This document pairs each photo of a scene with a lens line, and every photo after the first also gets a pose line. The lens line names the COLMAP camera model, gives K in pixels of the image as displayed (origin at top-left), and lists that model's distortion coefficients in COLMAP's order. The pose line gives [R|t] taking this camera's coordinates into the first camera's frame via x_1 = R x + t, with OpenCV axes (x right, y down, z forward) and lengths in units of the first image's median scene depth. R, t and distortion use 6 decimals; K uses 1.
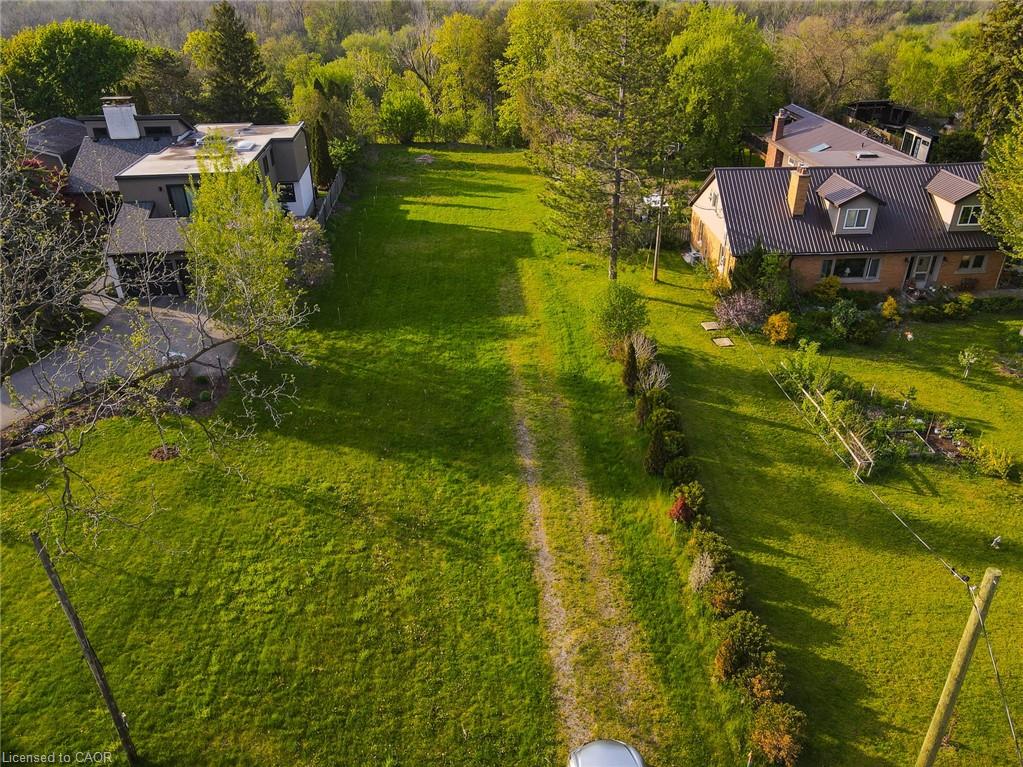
lens RADIAL K [[753.3, 0, 516.4], [0, 753.3, 383.4], [0, 0, 1]] dist [-0.010831, 0.036847]
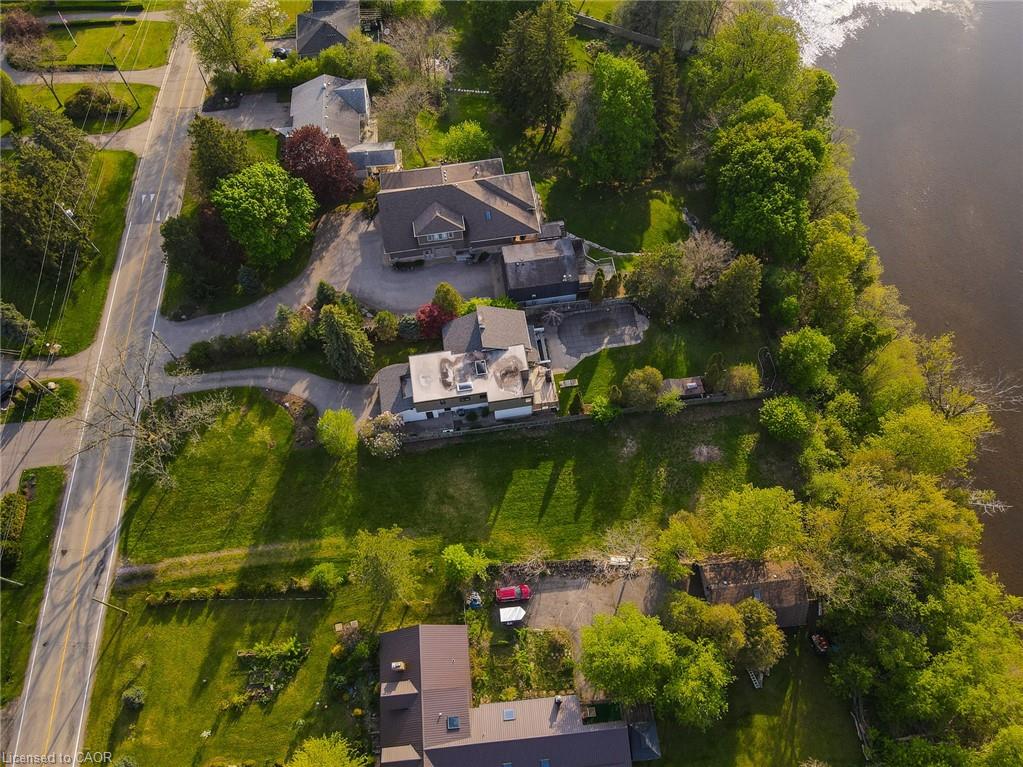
lens RADIAL K [[753.3, 0, 516.4], [0, 753.3, 383.4], [0, 0, 1]] dist [-0.010831, 0.036847]
pose [[0.052537, 0.894220, -0.444535, 0.929128], [-0.482998, 0.412372, 0.772439, -3.414298], [0.874044, 0.174128, 0.453571, 0.381857]]
